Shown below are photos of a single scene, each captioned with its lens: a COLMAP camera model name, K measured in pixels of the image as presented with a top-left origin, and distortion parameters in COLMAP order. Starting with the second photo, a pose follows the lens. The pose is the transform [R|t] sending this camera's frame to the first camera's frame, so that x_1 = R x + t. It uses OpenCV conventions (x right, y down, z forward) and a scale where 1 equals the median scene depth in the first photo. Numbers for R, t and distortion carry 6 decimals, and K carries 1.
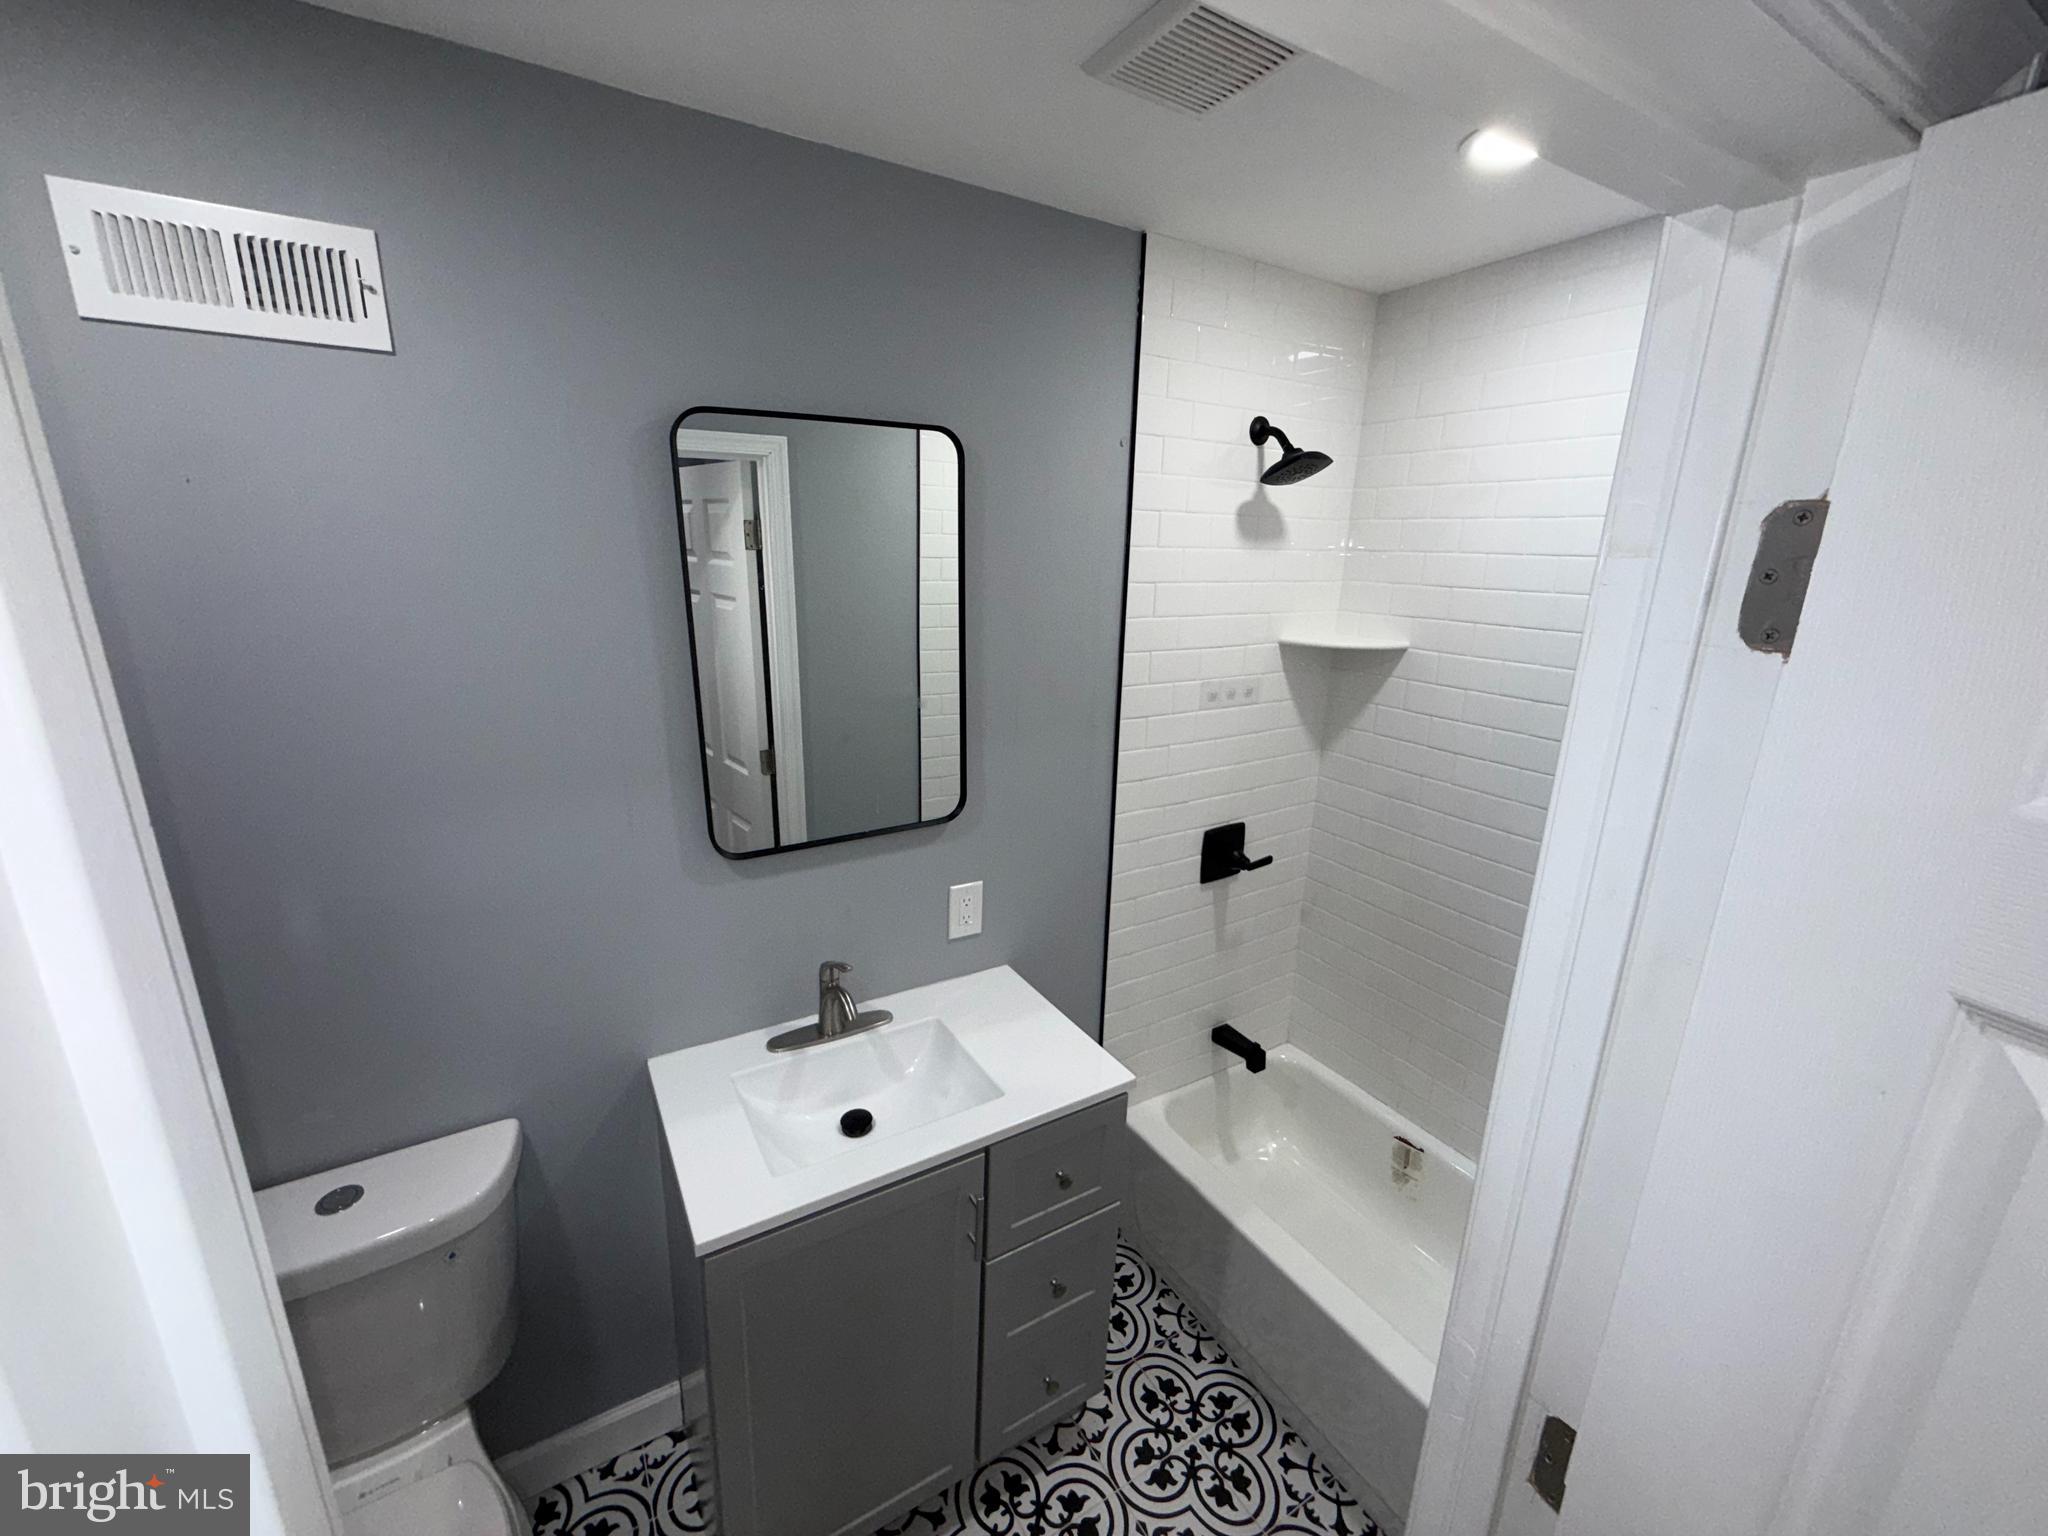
lens RADIAL K [[820.0, 0, 1022.2], [0, 820.0, 766.3], [0, 0, 1]] dist [0.000172, 0.000131]
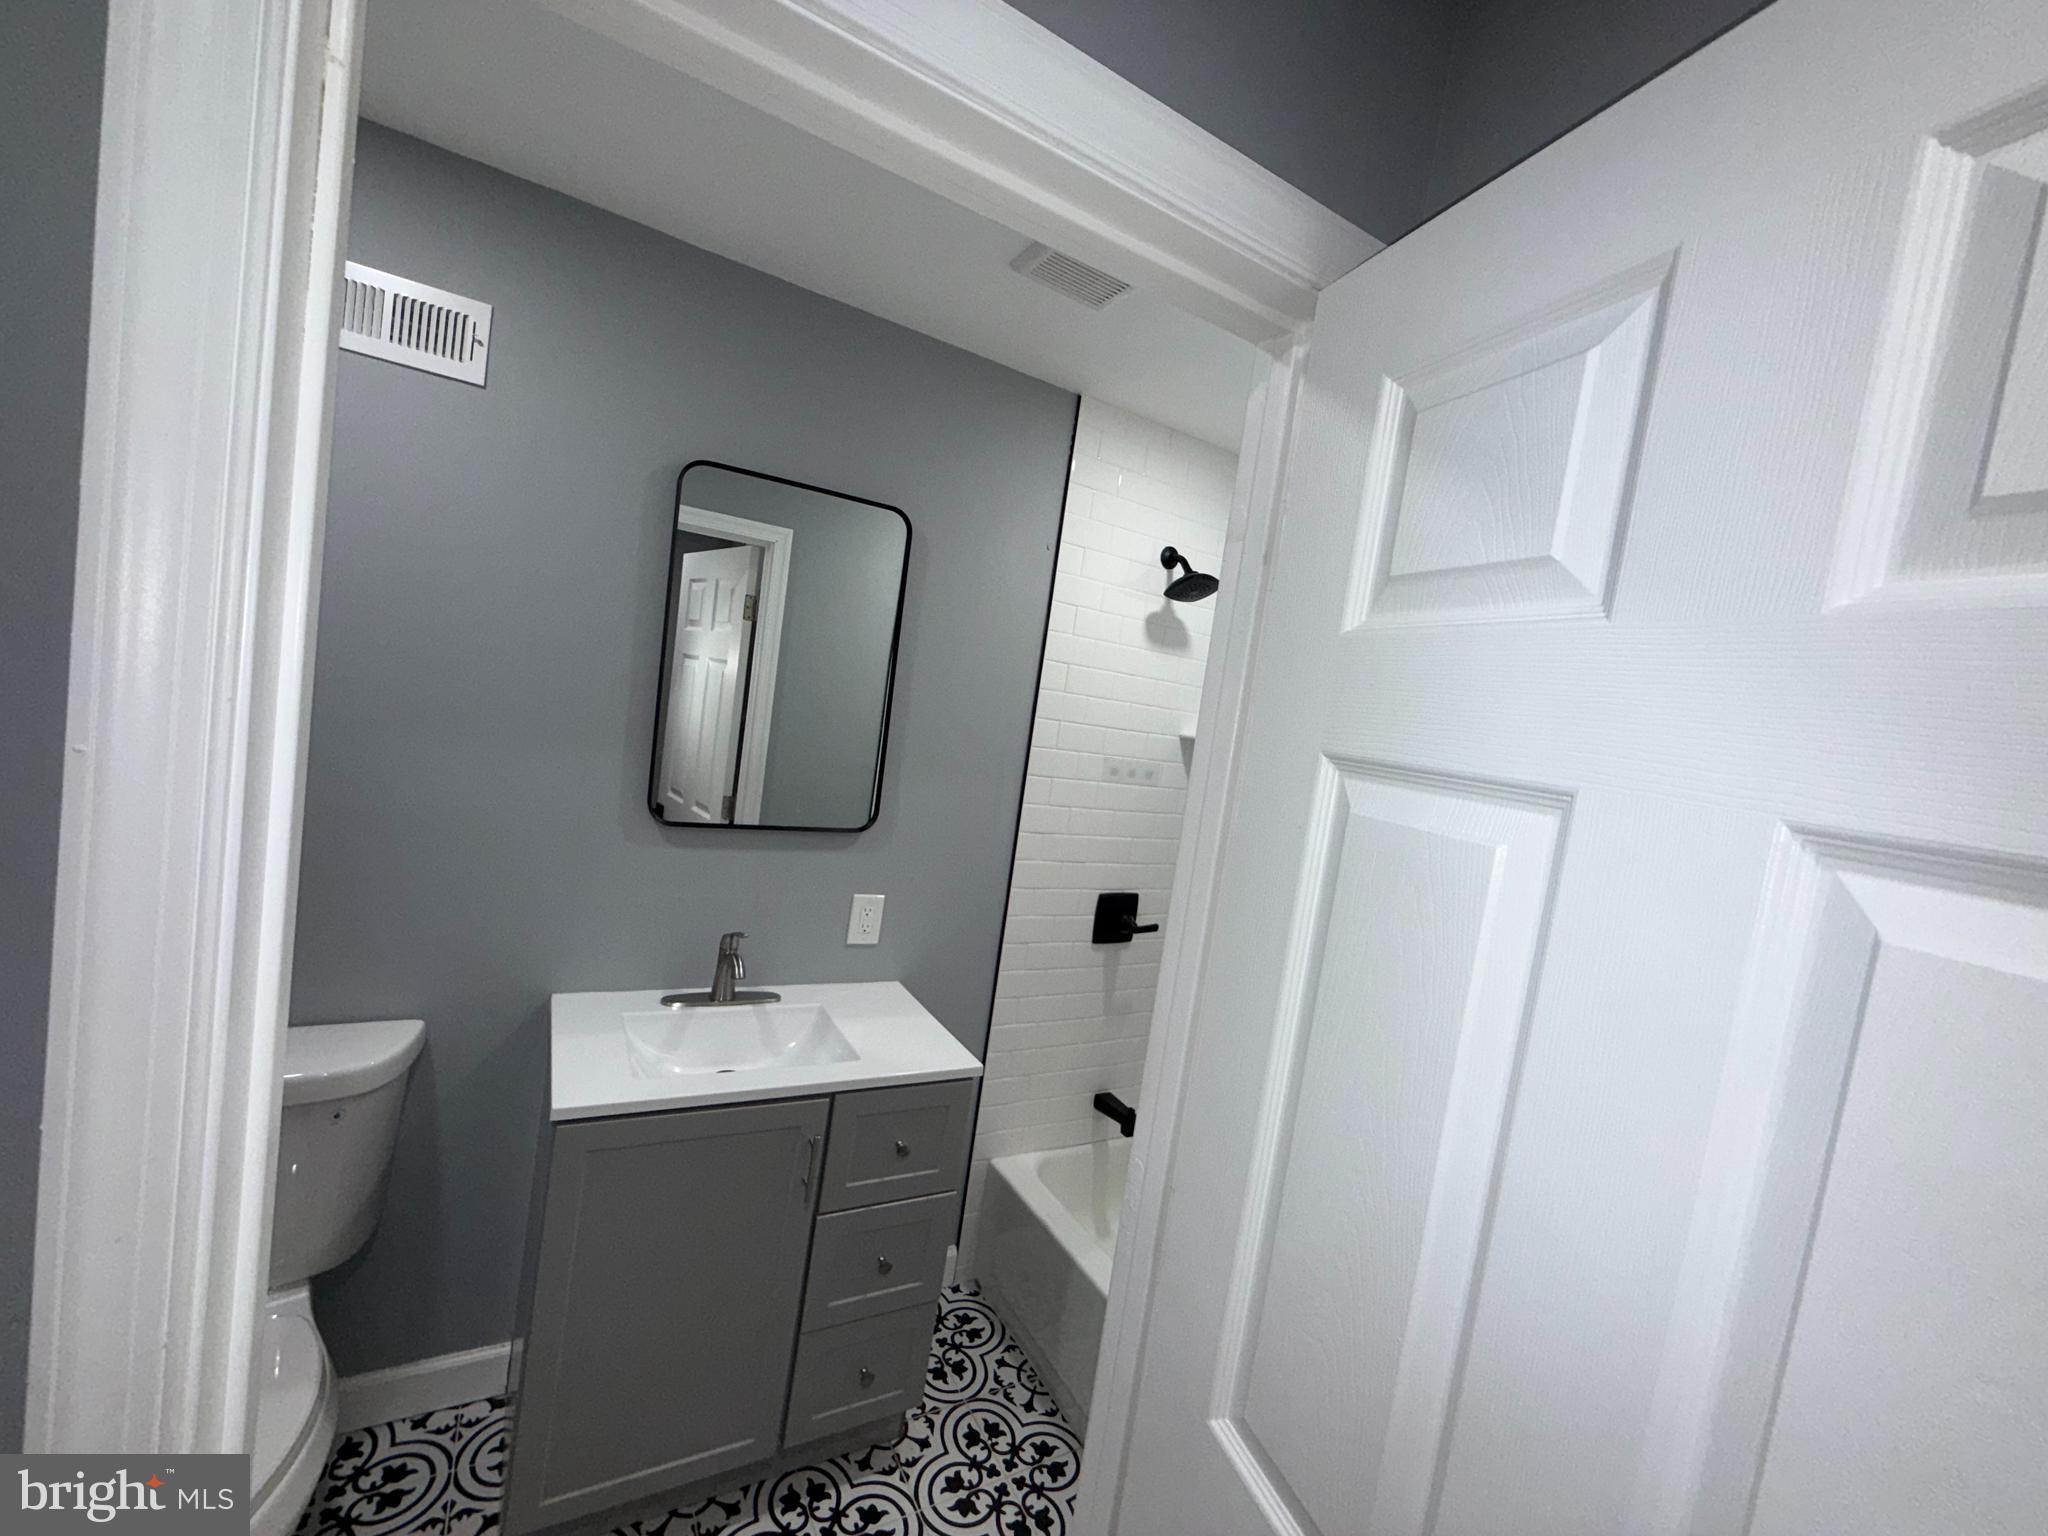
lens RADIAL K [[820.0, 0, 1022.2], [0, 820.0, 766.3], [0, 0, 1]] dist [0.000172, 0.000131]
pose [[0.992590, 0.121044, -0.010610, 0.136932], [-0.120822, 0.973955, -0.191871, 0.170087], [-0.012891, 0.191731, 0.981363, -0.148100]]
